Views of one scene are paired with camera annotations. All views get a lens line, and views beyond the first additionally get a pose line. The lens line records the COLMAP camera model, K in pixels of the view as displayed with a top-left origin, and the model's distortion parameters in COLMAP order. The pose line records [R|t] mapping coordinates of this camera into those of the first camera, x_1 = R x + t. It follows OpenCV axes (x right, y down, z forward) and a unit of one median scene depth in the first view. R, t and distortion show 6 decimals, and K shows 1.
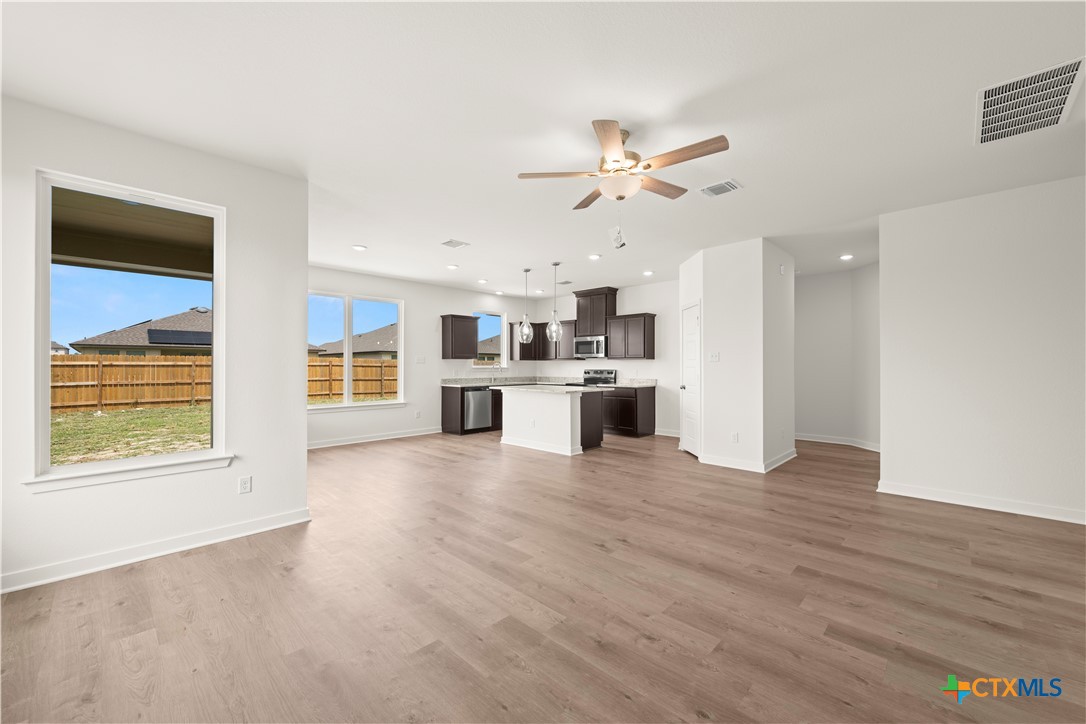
lens RADIAL K [[432.9, 0, 543.2], [0, 432.9, 362.0], [0, 0, 1]] dist [-0.001630, -0.000670]
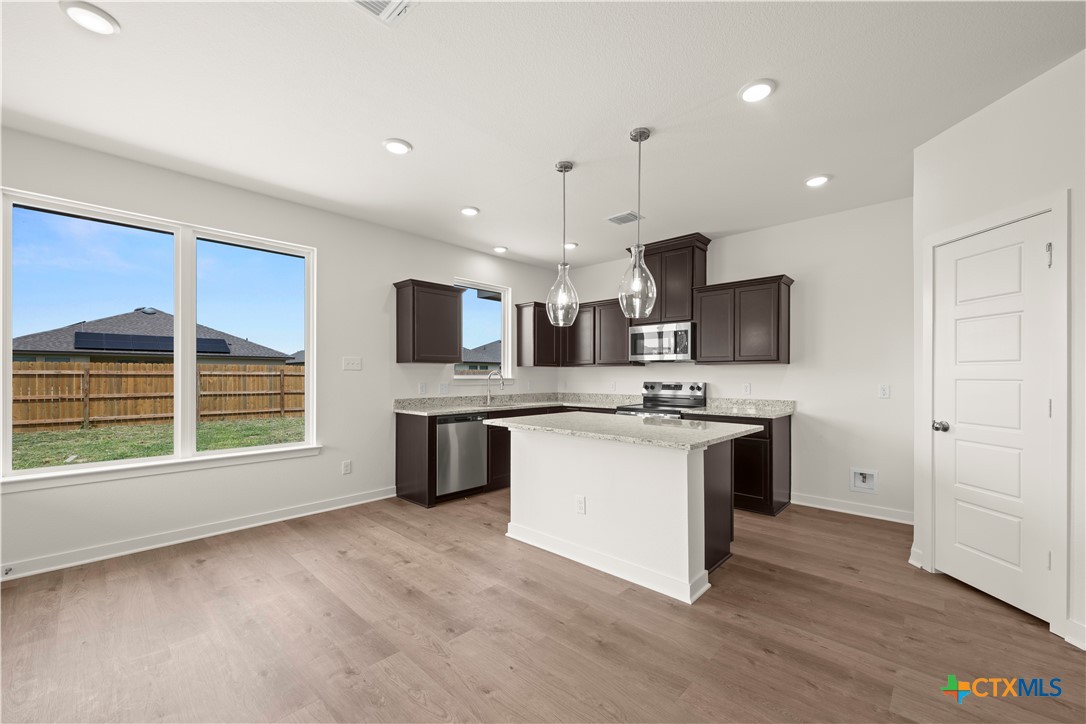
lens RADIAL K [[432.9, 0, 542.0], [0, 432.9, 376.2], [0, 0, 1]] dist [-0.001630, -0.000670]
pose [[0.999906, 0.000340, 0.013706, -0.057628], [-0.000481, 0.999947, 0.010280, 0.003980], [-0.013701, -0.010286, 0.999853, 0.453353]]
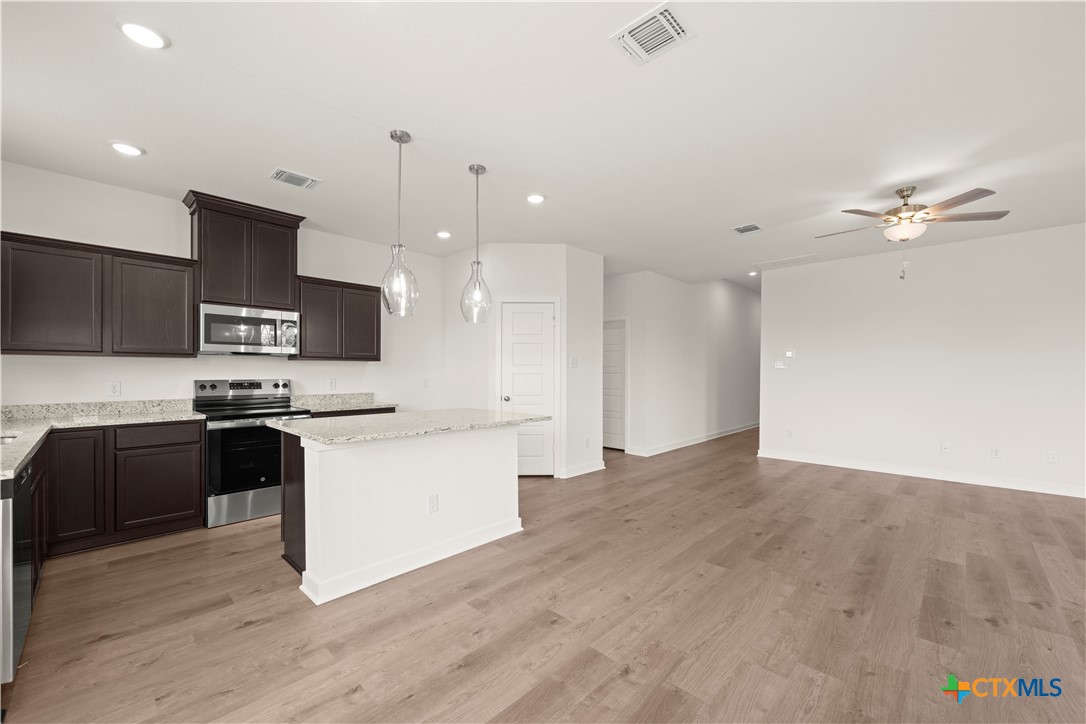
lens RADIAL K [[432.9, 0, 554.4], [0, 432.9, 375.2], [0, 0, 1]] dist [-0.001630, -0.000670]
pose [[-0.019458, -0.008471, 0.999775, -0.375682], [-0.010738, 0.999908, 0.008263, 0.005714], [-0.999753, -0.010575, -0.019548, 0.721089]]
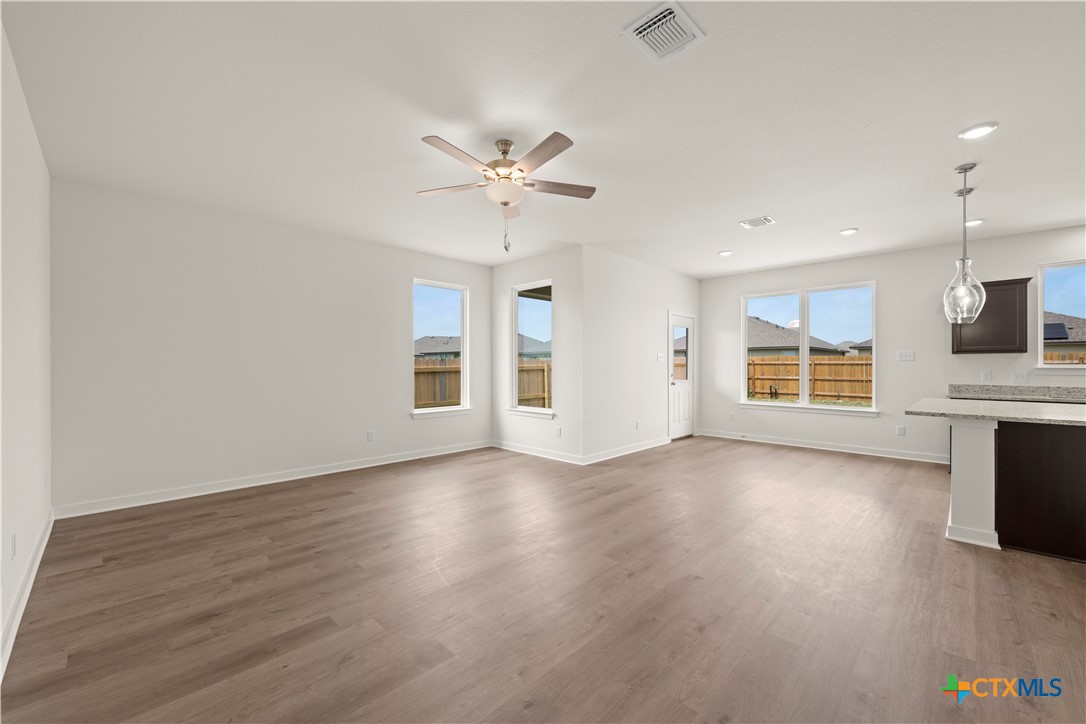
lens RADIAL K [[432.9, 0, 547.8], [0, 432.9, 361.3], [0, 0, 1]] dist [-0.001630, -0.000670]
pose [[-0.013953, -0.006882, -0.999879, 0.435730], [0.008379, 0.999940, -0.007000, 0.003781], [0.999868, -0.008475, -0.013894, 0.397025]]
